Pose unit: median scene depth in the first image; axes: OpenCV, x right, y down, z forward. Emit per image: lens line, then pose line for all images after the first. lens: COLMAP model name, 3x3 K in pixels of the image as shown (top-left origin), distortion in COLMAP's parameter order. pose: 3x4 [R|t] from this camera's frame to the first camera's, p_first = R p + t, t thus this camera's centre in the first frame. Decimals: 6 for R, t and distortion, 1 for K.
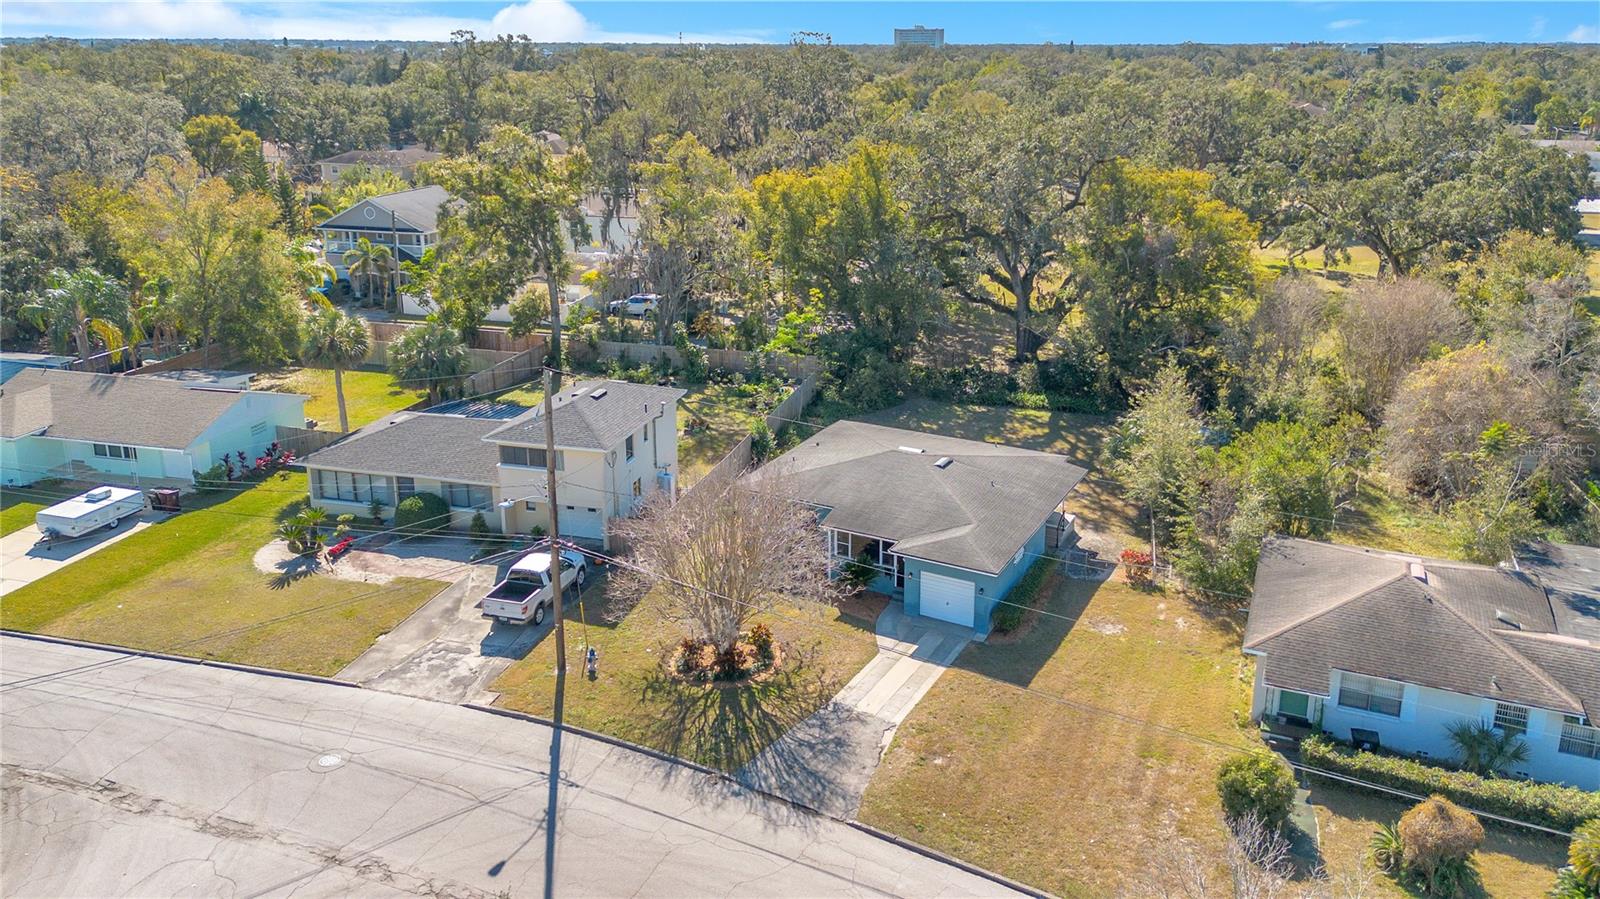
lens RADIAL K [[1133.8, 0, 800.0], [0, 1133.8, 449.5], [0, 0, 1]] dist [0.066121, -0.065089]
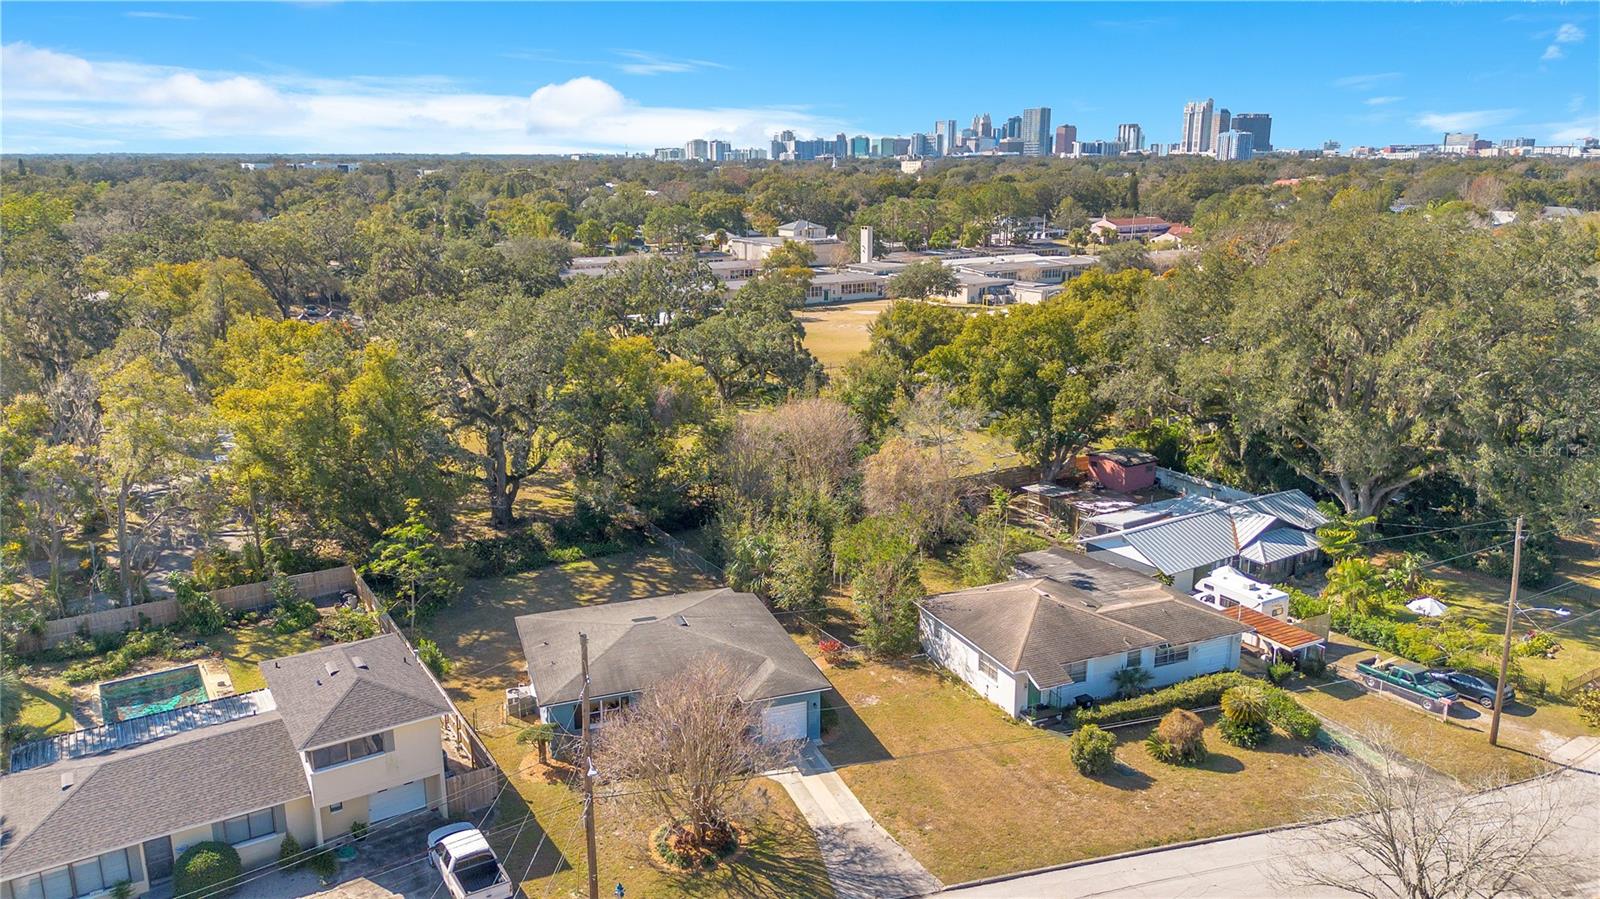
lens RADIAL K [[1133.8, 0, 800.0], [0, 1133.8, 449.5], [0, 0, 1]] dist [0.066121, -0.065089]
pose [[0.673247, -0.182825, 0.716459, -0.763738], [0.245999, 0.969136, 0.016141, -0.190221], [-0.697297, 0.165381, 0.697443, 0.088884]]
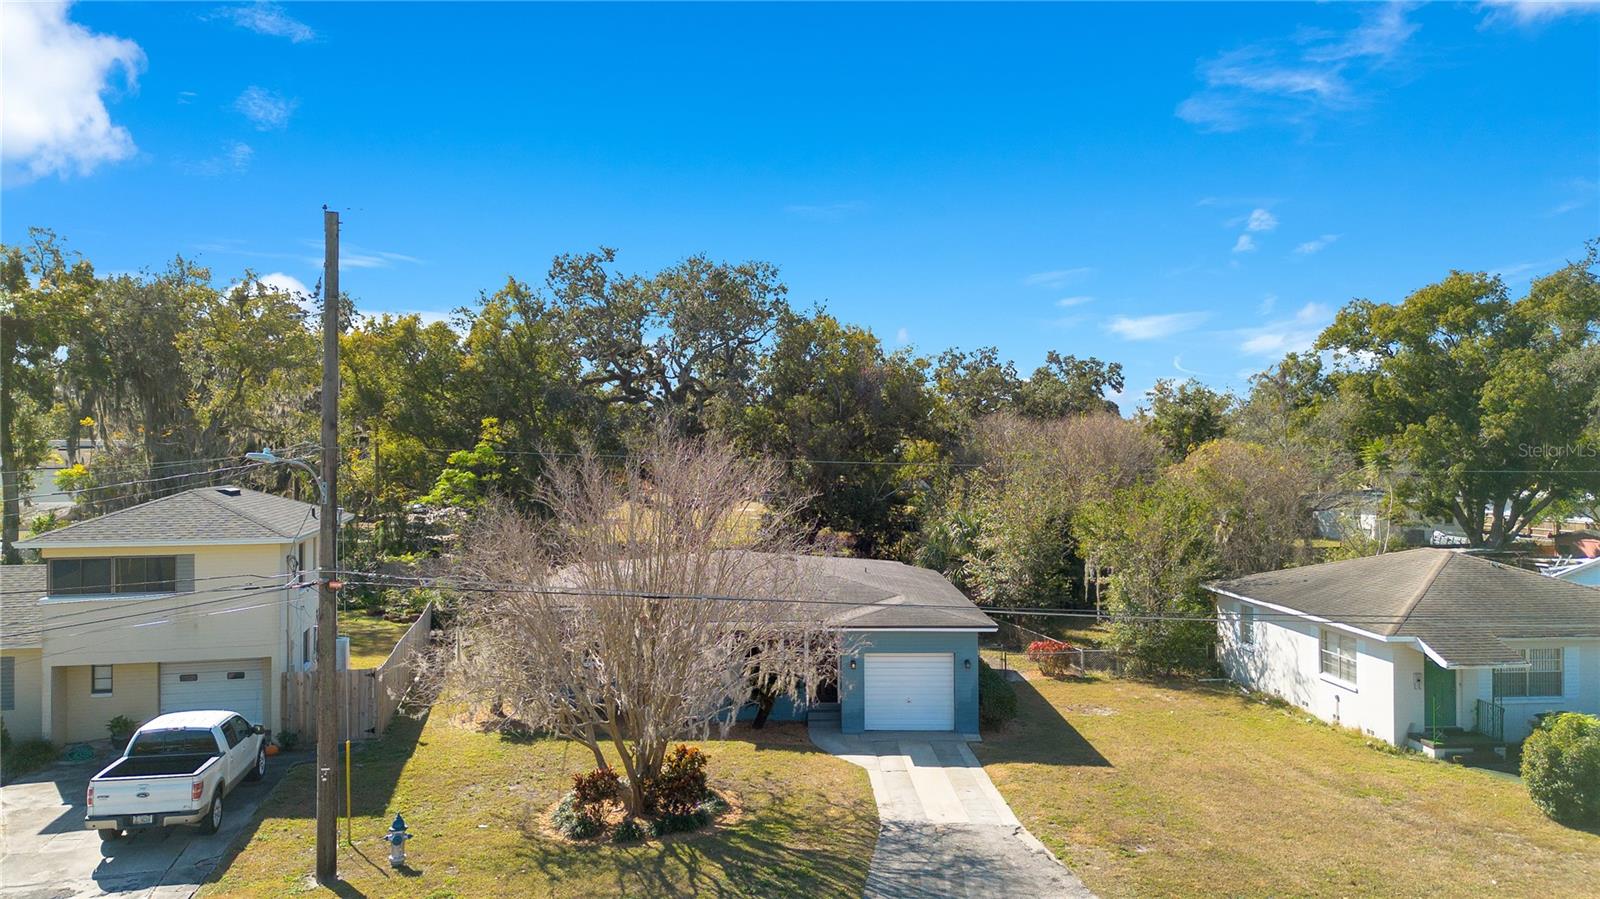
lens RADIAL K [[1133.8, 0, 800.0], [0, 1133.8, 449.5], [0, 0, 1]] dist [0.066121, -0.065089]
pose [[0.877271, -0.001929, 0.479991, -0.271310], [0.157647, 0.945677, -0.284327, 0.196492], [-0.453368, 0.325101, 0.829920, 0.479779]]
